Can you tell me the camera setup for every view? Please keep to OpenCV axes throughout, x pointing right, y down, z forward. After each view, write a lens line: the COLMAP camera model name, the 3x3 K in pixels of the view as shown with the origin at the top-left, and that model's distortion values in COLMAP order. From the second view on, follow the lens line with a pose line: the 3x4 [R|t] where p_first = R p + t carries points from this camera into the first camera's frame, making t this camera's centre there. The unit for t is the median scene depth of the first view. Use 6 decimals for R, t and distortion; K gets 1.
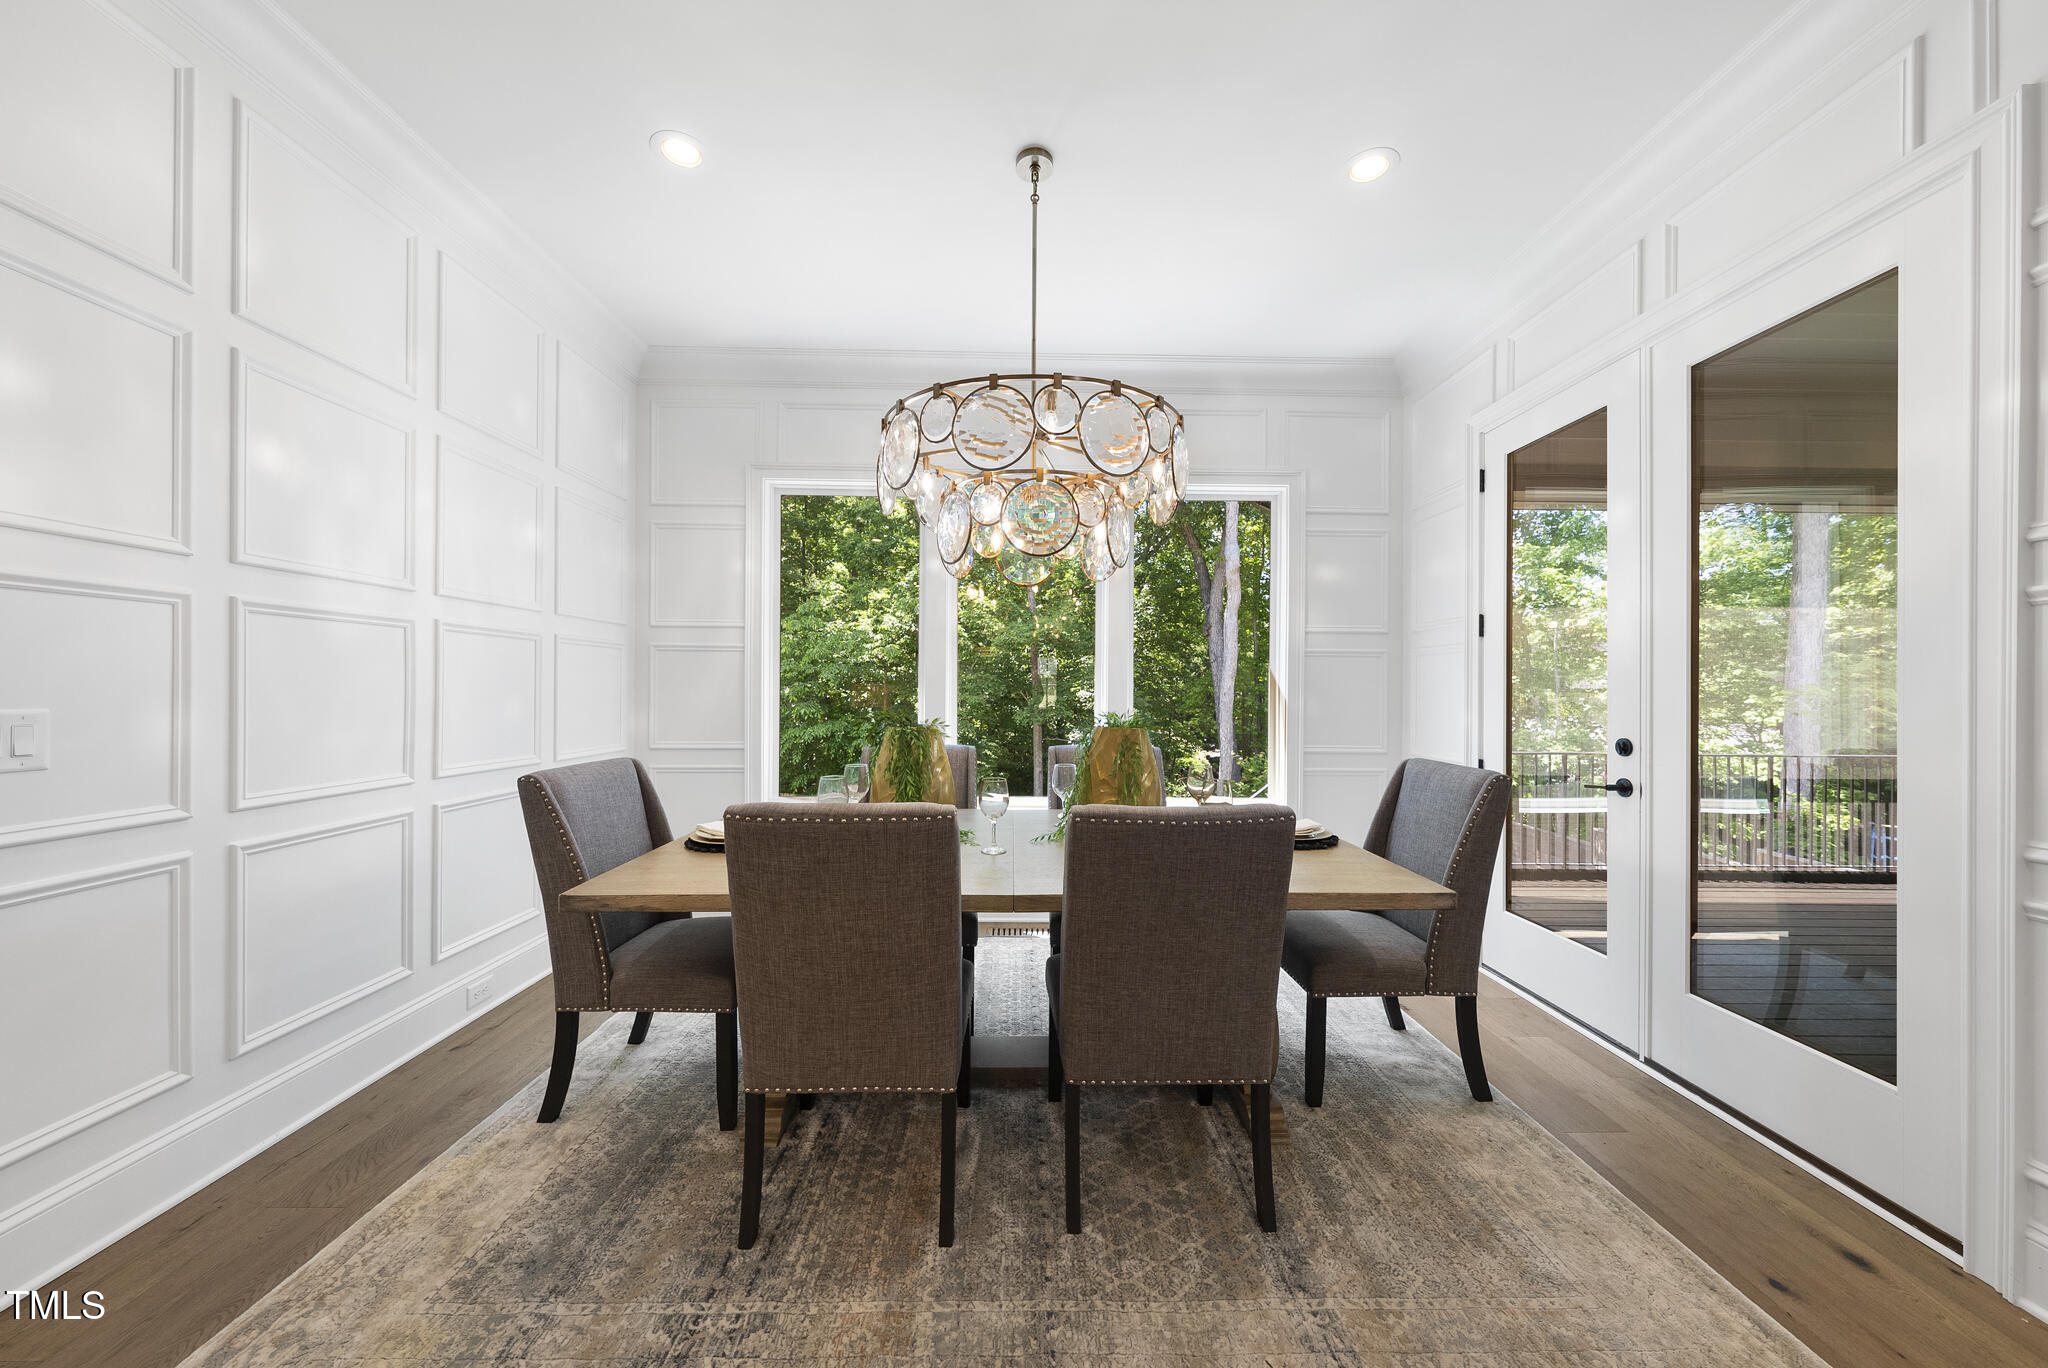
lens RADIAL K [[699.5, 0, 1029.6], [0, 699.5, 692.4], [0, 0, 1]] dist [-0.003703, 0.000445]
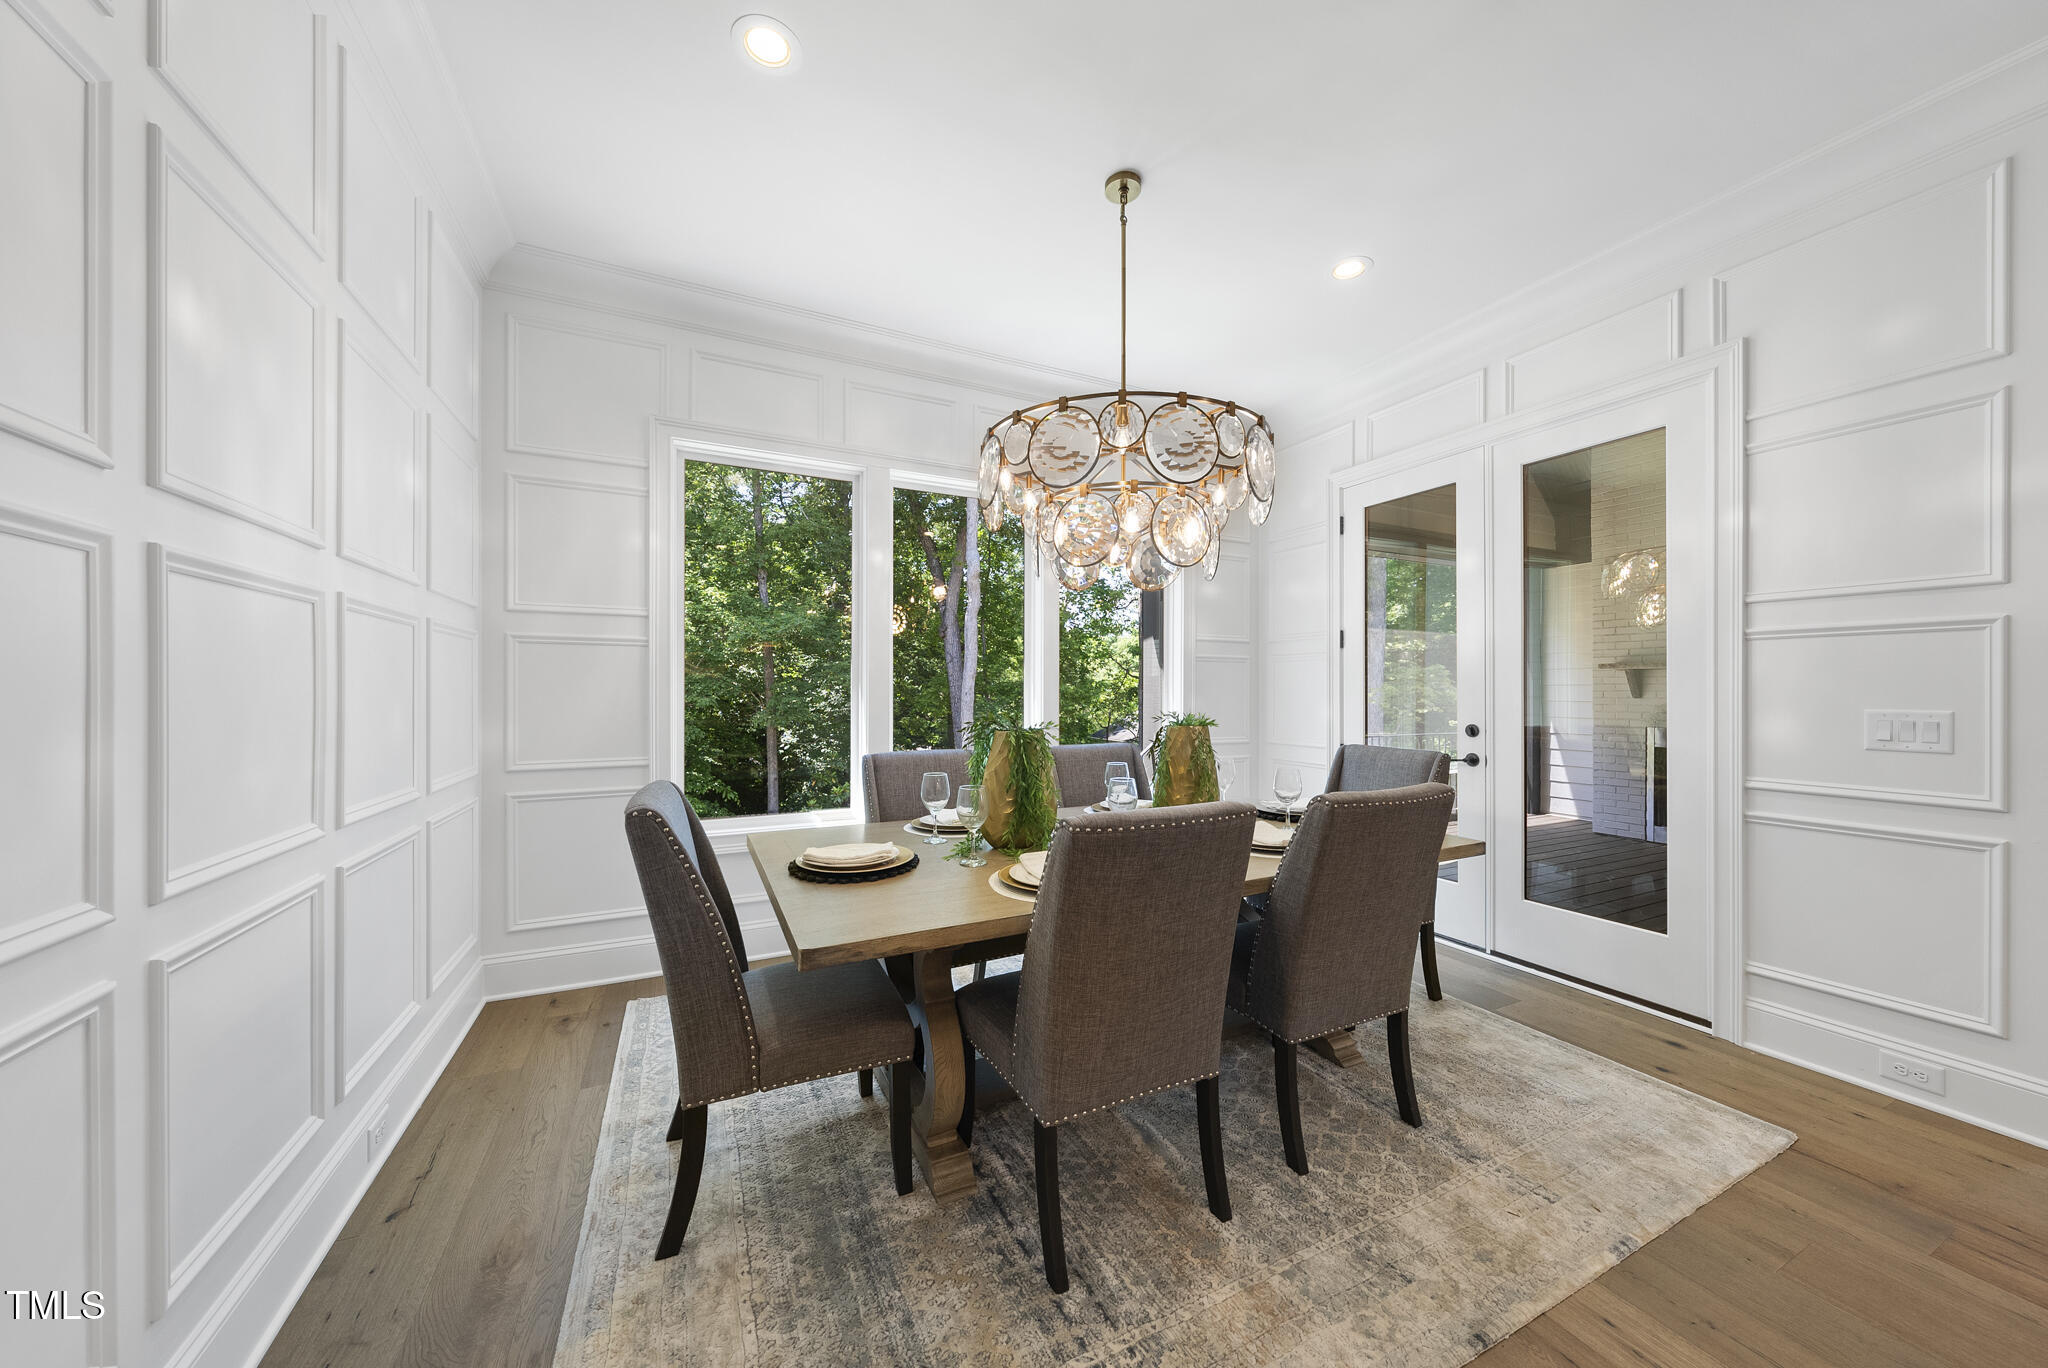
lens RADIAL K [[699.5, 0, 1031.4], [0, 699.5, 693.5], [0, 0, 1]] dist [-0.003703, 0.000445]
pose [[0.906604, -0.006280, 0.421936, -0.699283], [0.005449, 0.999980, 0.003175, -0.006666], [-0.421948, -0.000579, 0.906620, 0.142228]]
